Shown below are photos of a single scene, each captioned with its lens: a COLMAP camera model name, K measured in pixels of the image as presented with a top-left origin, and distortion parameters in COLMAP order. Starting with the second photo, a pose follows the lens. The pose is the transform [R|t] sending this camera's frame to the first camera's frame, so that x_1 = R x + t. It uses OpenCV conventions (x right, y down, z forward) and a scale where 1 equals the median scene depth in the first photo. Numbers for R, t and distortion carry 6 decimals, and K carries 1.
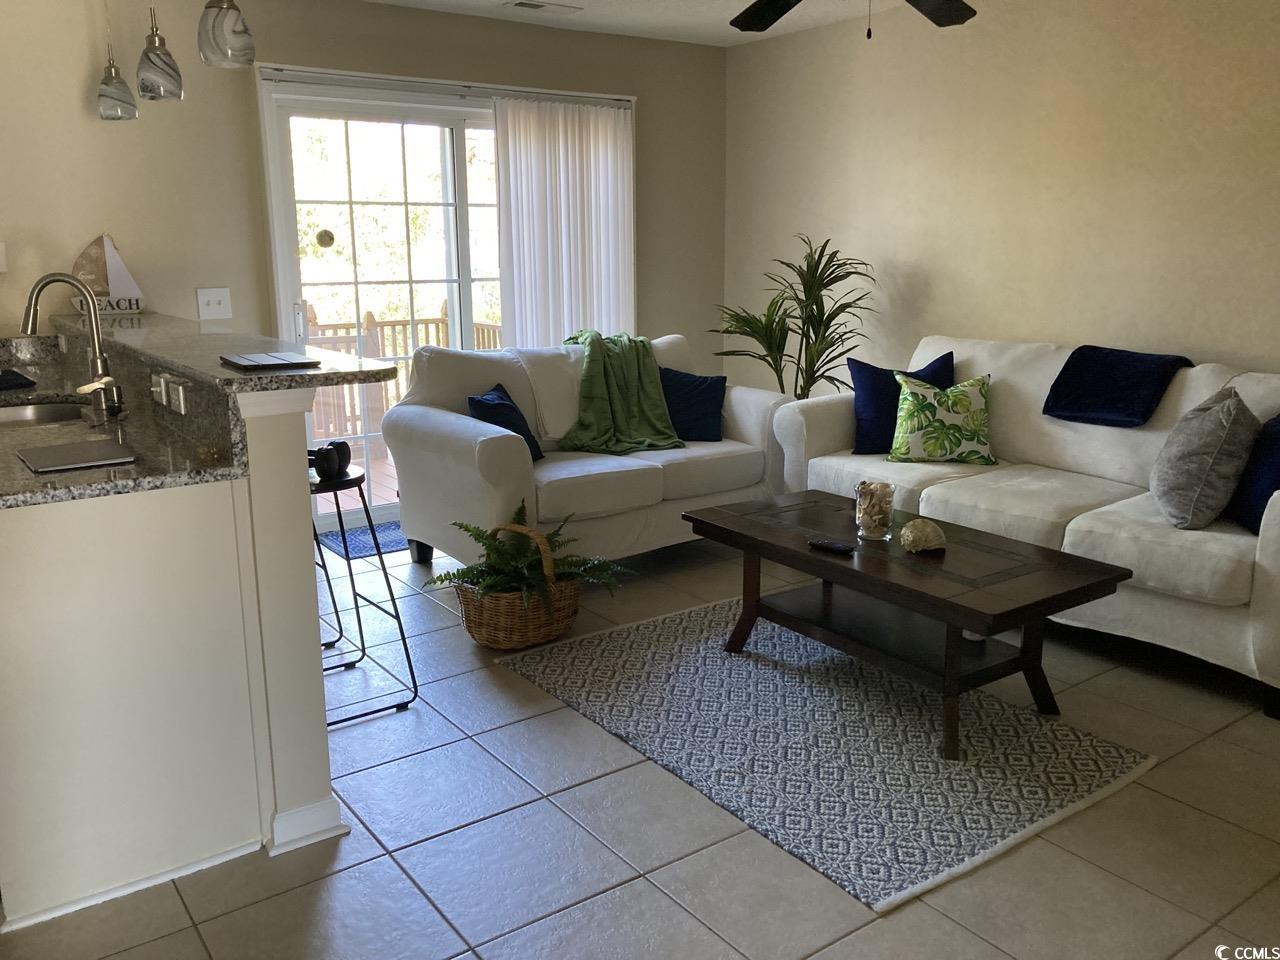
lens RADIAL K [[1060.1, 0, 639.9], [0, 1060.1, 467.6], [0, 0, 1]] dist [-0.013564, -0.011945]
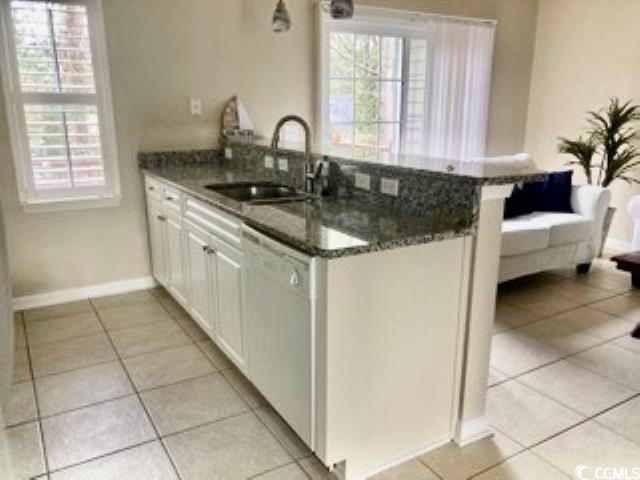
lens RADIAL K [[526.9, 0, 320.0], [0, 526.9, 240.0], [0, 0, 1]] dist [0.040611, -0.002966]
pose [[0.995855, 0.028051, -0.086517, -0.296991], [-0.024280, 0.998722, 0.044338, -0.007332], [0.087650, -0.042054, 0.995263, 0.055690]]
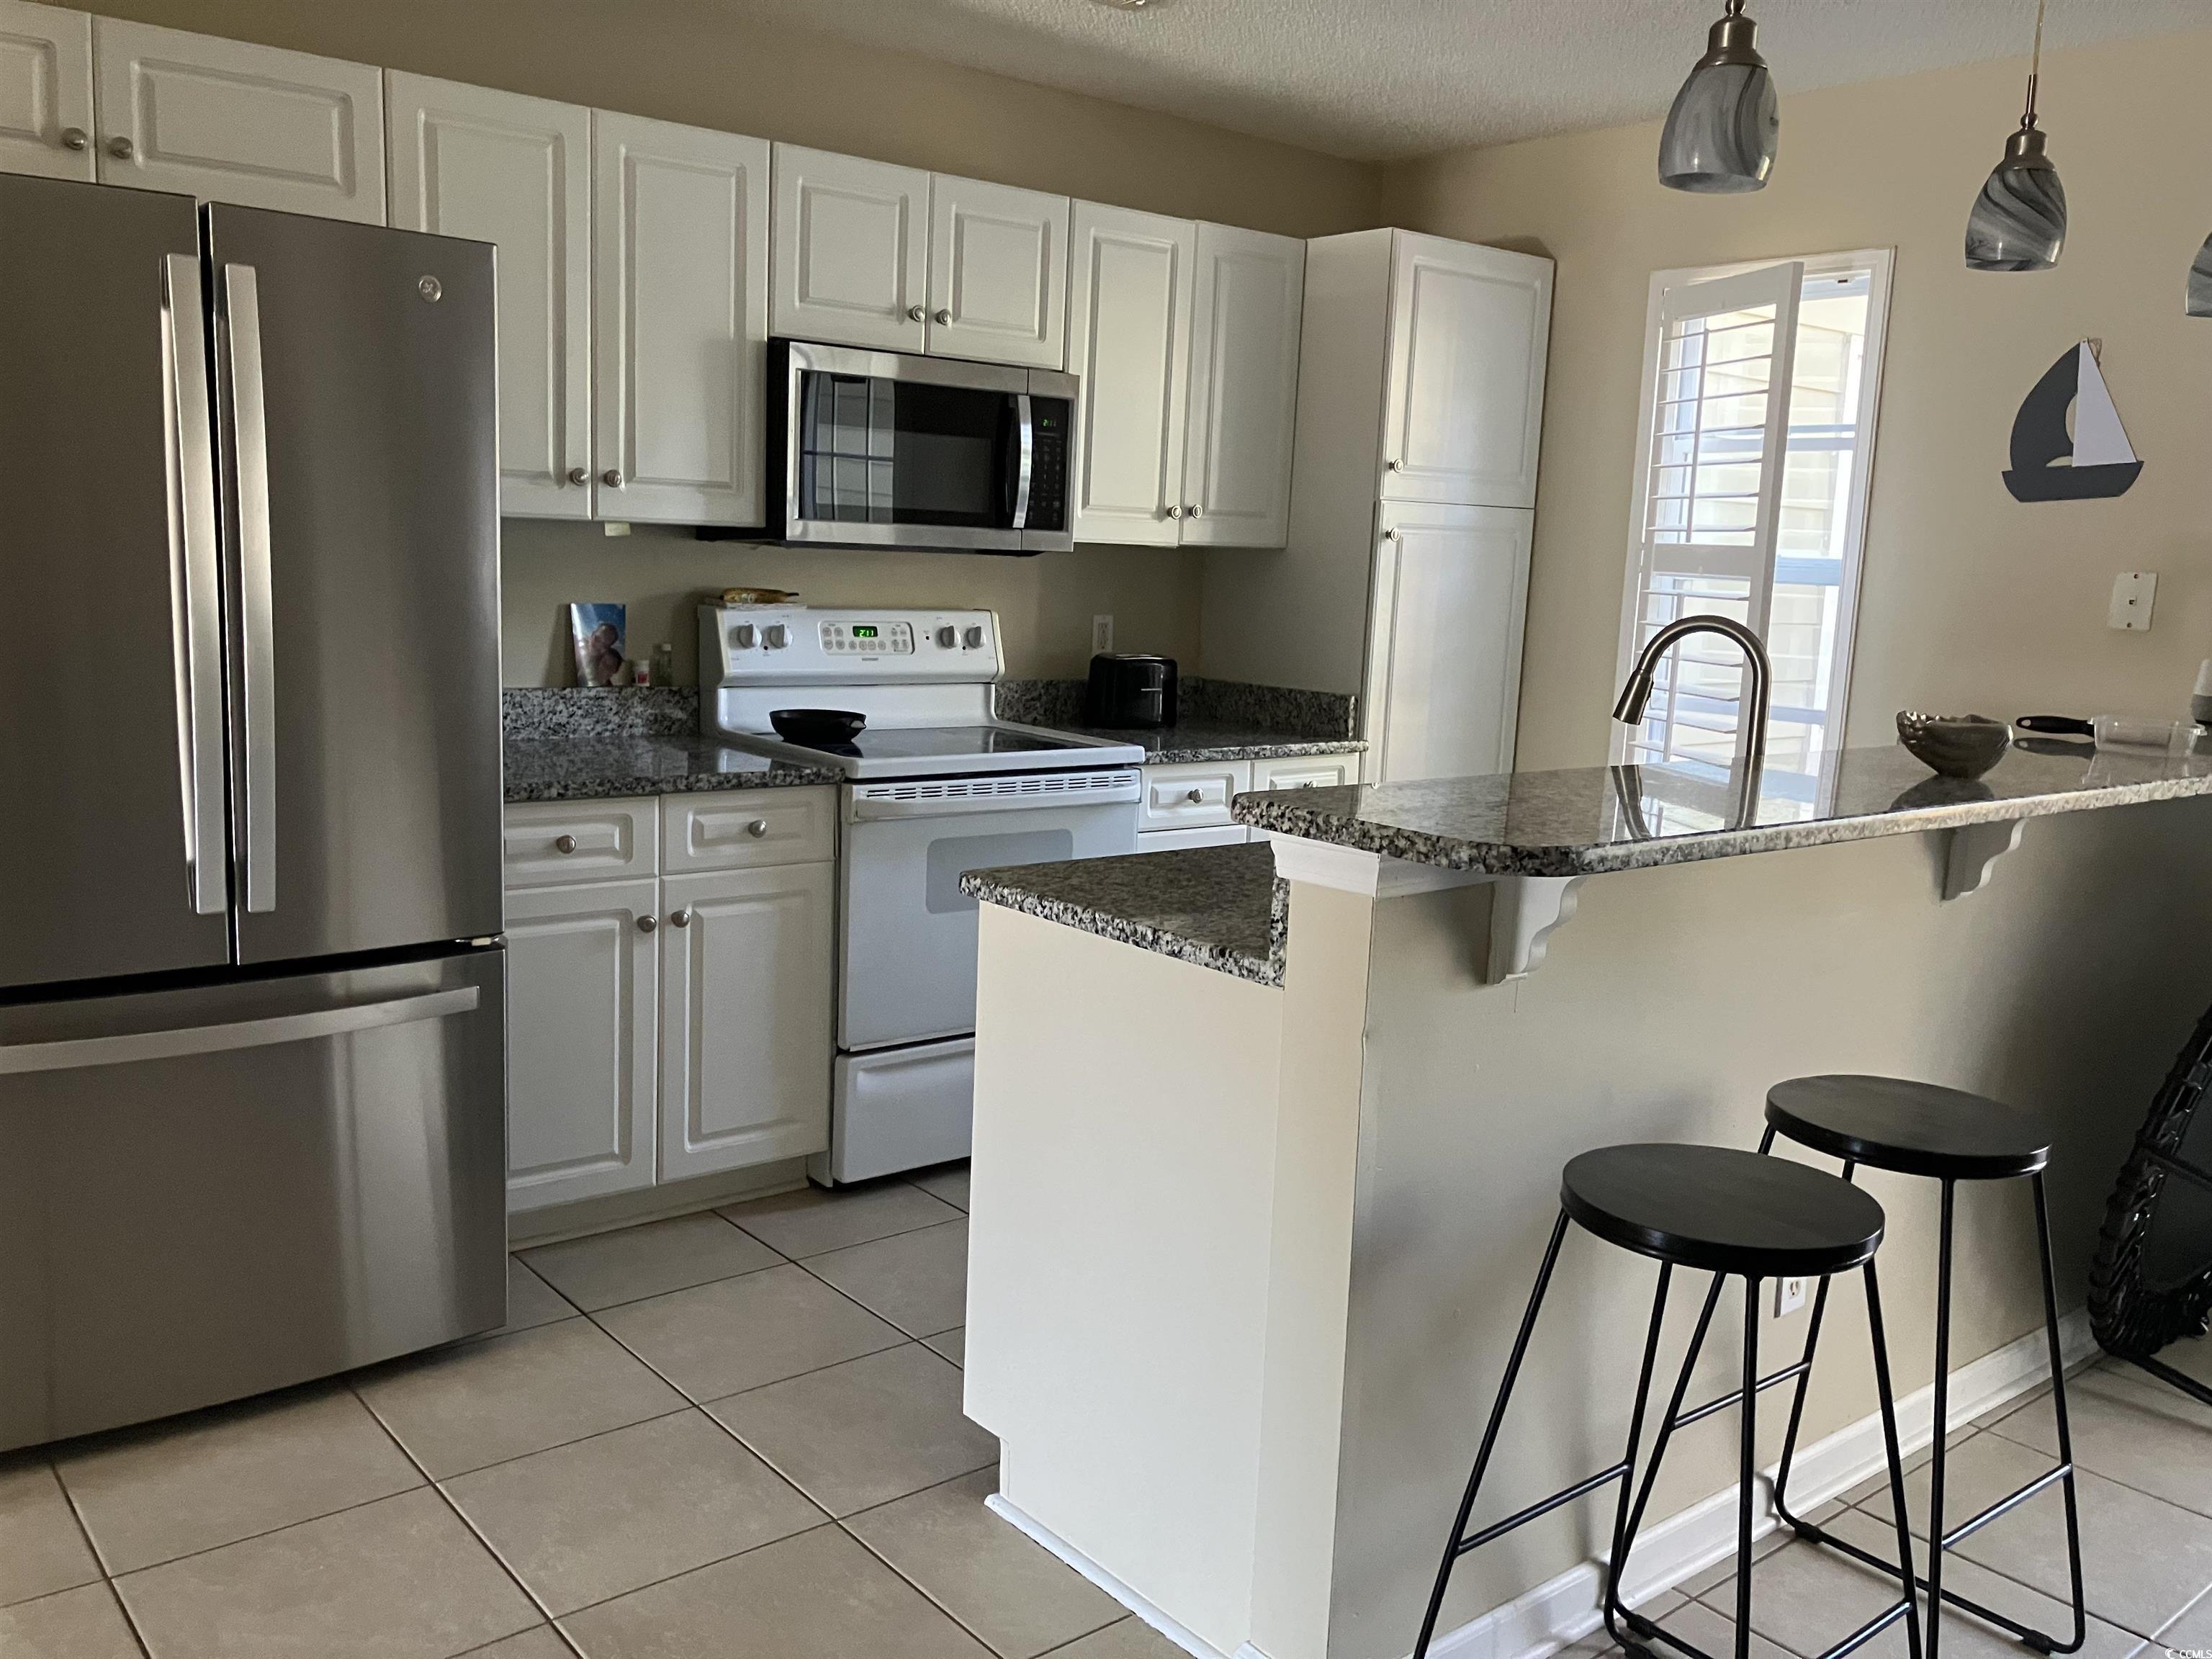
lens RADIAL K [[1821.2, 0, 1106.0], [0, 1821.2, 829.5], [0, 0, 1]] dist [0.040611, -0.002966]
pose [[0.048946, 0.159861, -0.985925, 0.271086], [-0.249625, 0.957741, 0.142899, -0.093710], [0.967105, 0.239118, 0.086783, 0.439085]]
